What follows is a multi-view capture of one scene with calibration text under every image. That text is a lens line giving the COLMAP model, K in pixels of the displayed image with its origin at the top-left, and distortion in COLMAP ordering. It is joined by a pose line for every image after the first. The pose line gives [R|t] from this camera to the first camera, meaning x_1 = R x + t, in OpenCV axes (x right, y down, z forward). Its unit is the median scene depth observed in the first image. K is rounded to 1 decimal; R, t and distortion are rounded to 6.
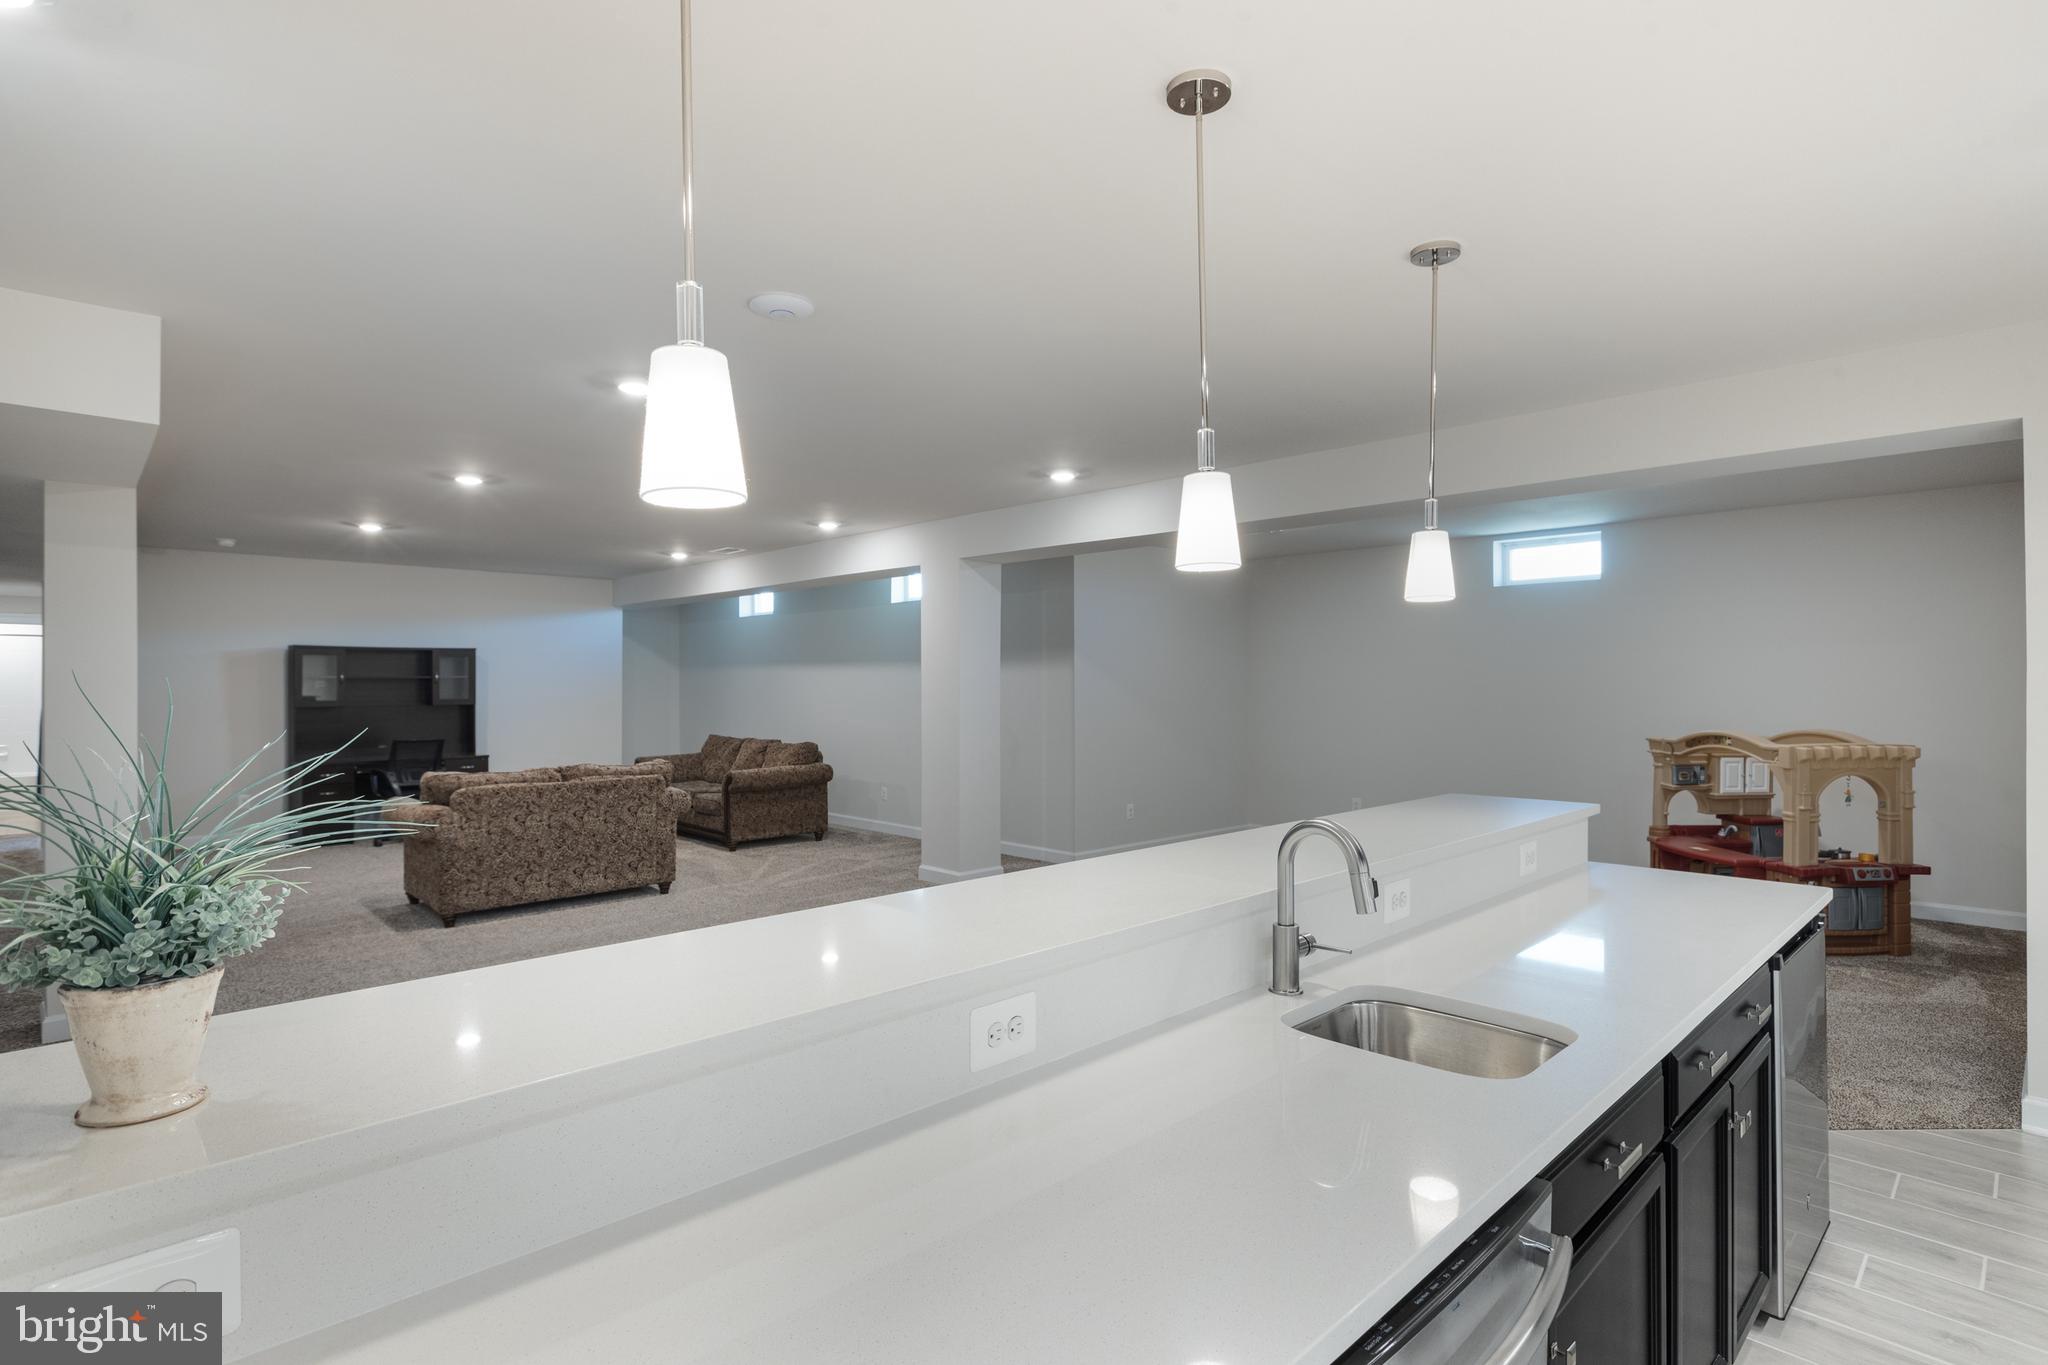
lens RADIAL K [[1002.2, 0, 1030.0], [0, 1002.2, 678.7], [0, 0, 1]] dist [-0.003893, -0.001611]
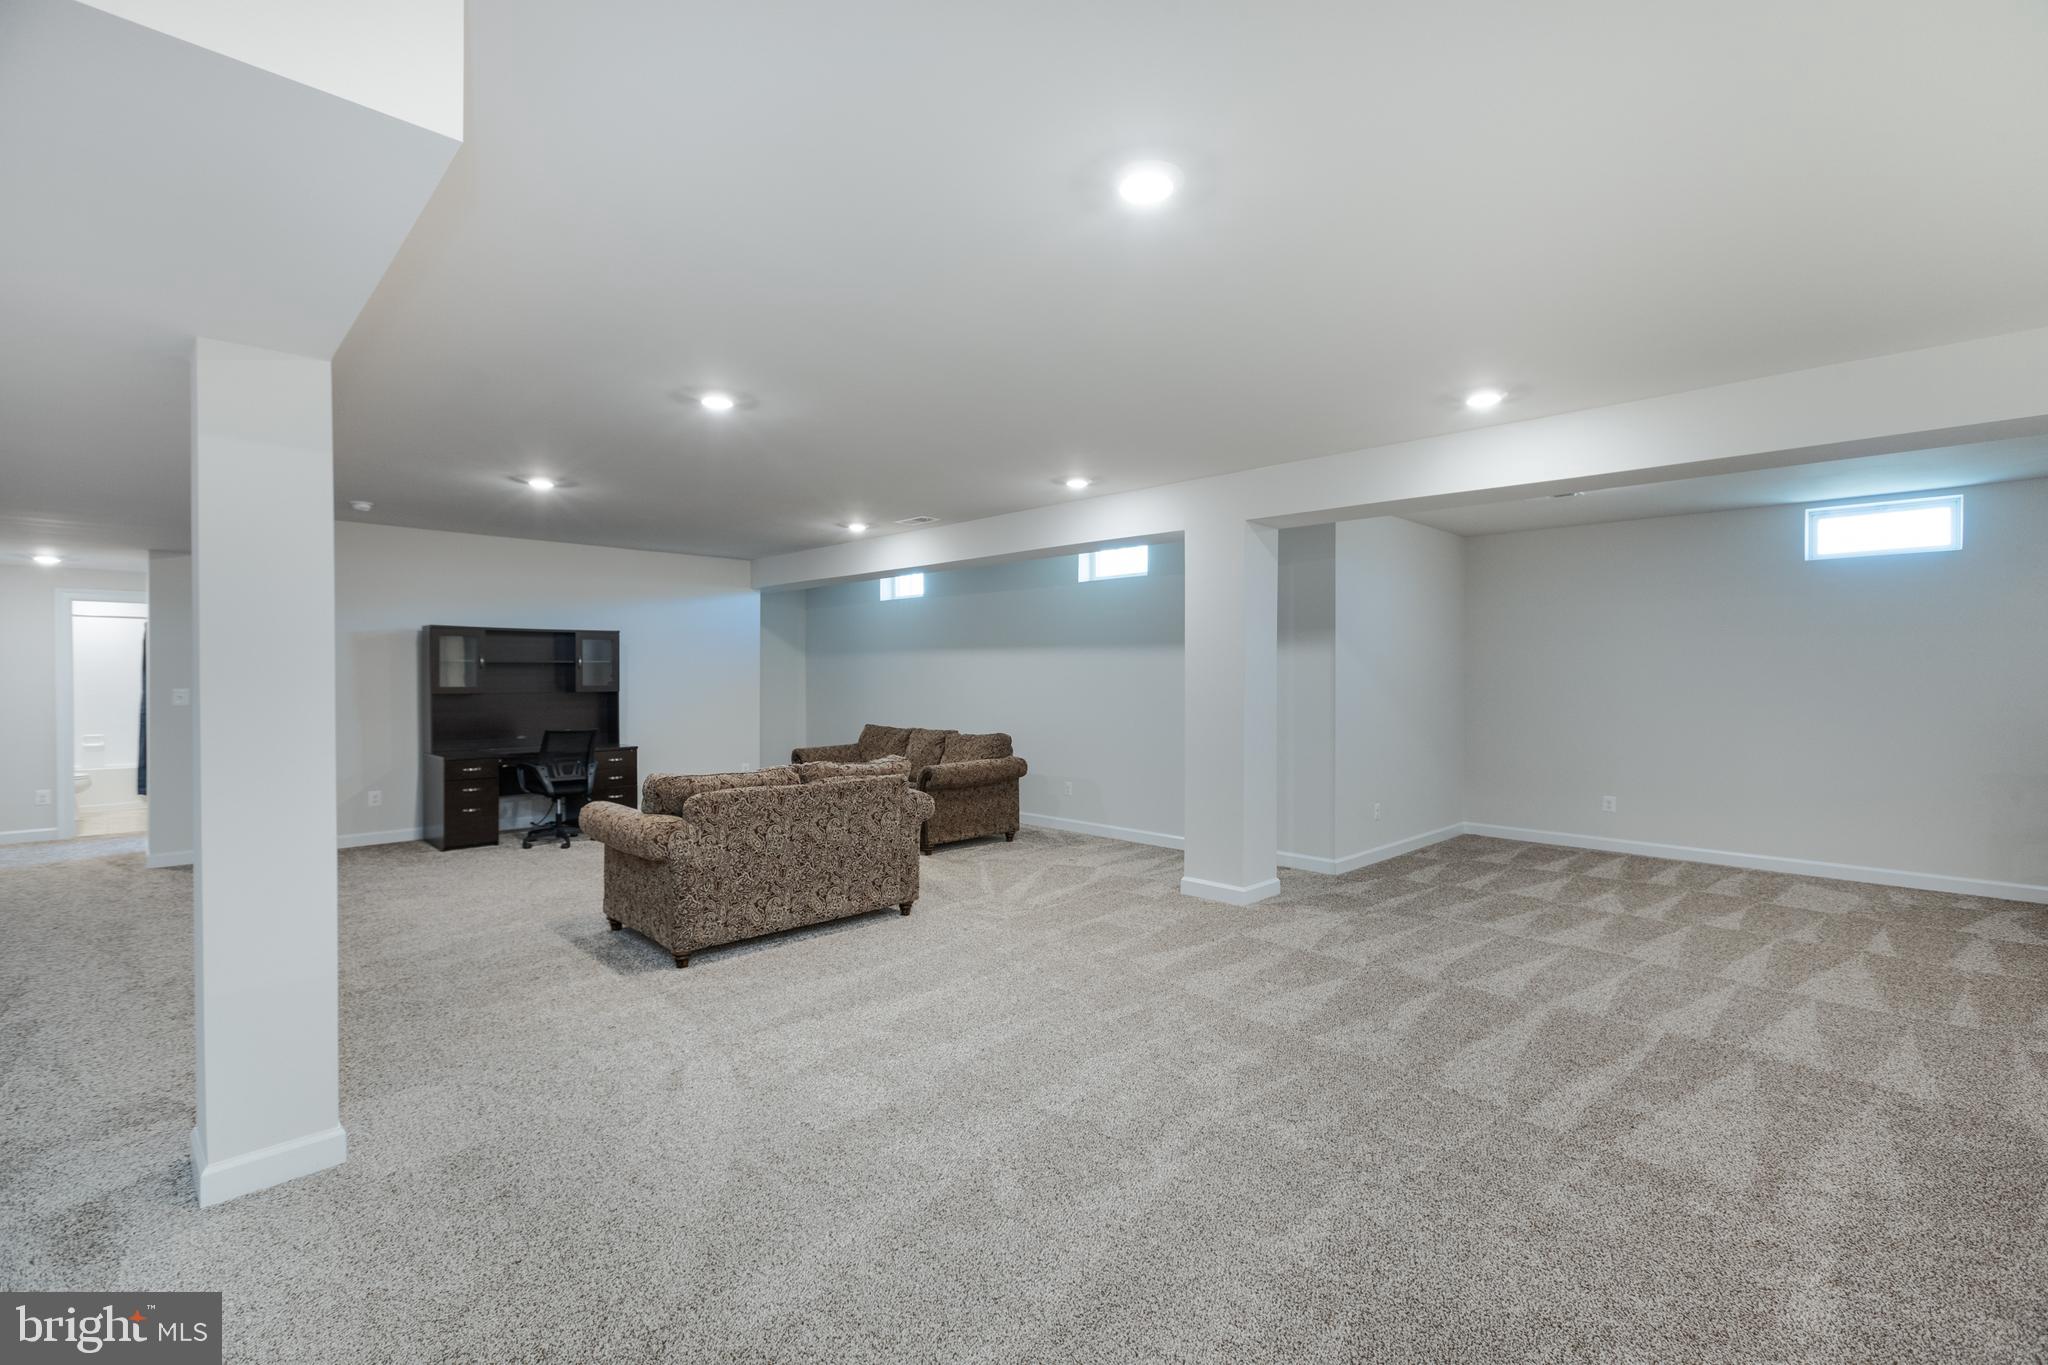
lens RADIAL K [[902.8, 0, 1024.0], [0, 902.8, 682.5], [0, 0, 1]] dist [0.002825, 0.000159]
pose [[0.999995, 0.002665, 0.001819, -0.266485], [-0.002687, 0.999922, 0.012232, 0.009270], [-0.001786, -0.012237, 0.999924, 0.240830]]
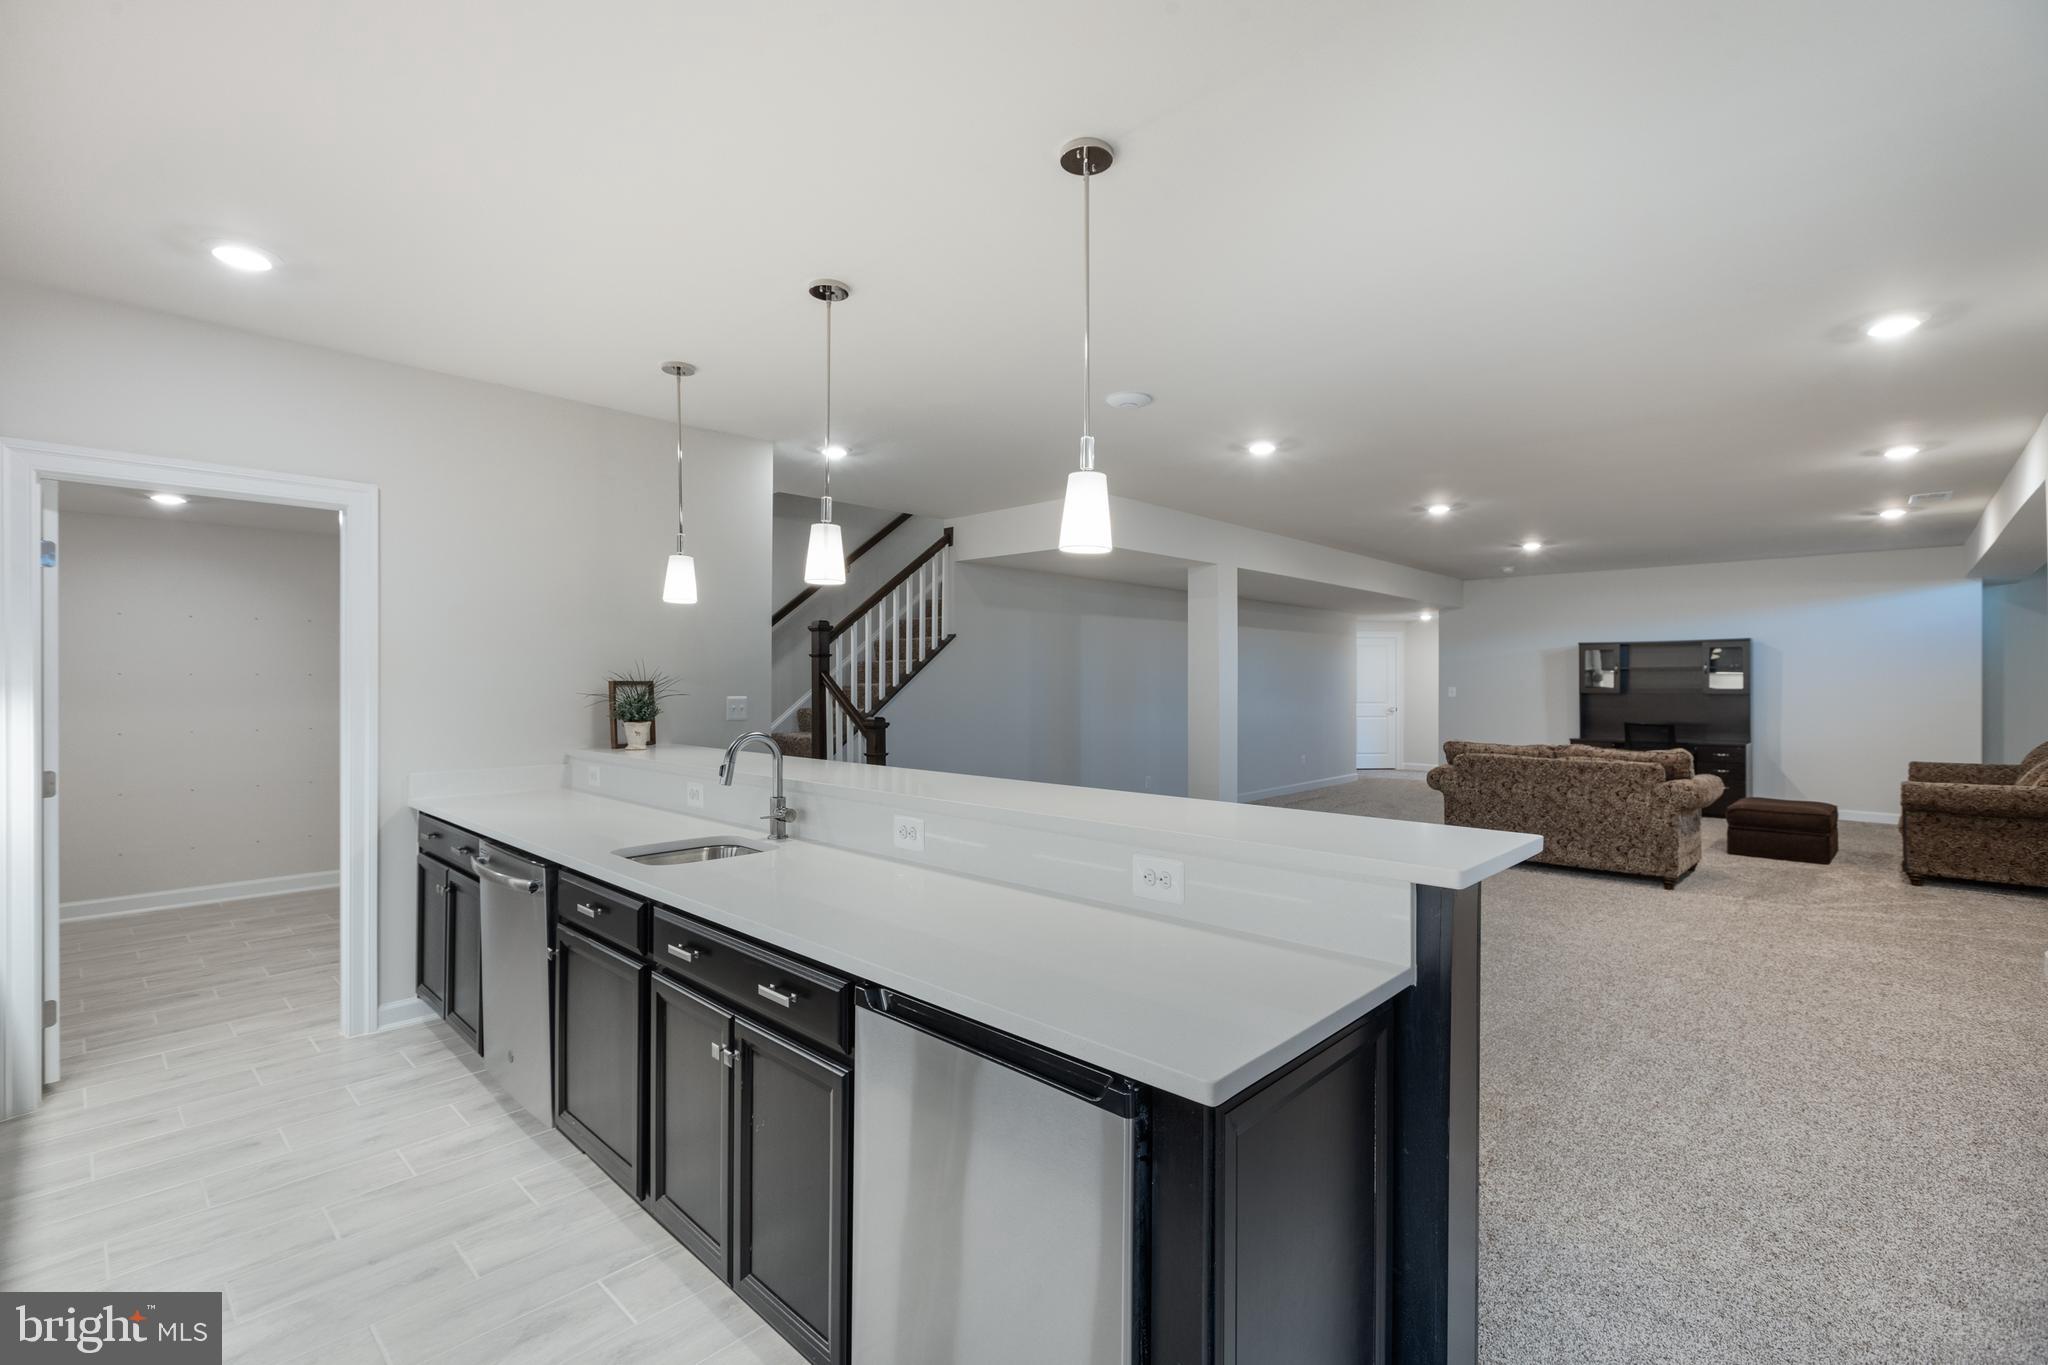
lens RADIAL K [[902.8, 0, 1024.0], [0, 902.8, 682.5], [0, 0, 1]] dist [0.002825, 0.000159]
pose [[0.041934, 0.003063, -0.999116, 0.468343], [0.002987, 0.999990, 0.003191, 0.013115], [0.999116, -0.003118, 0.041924, 0.350649]]
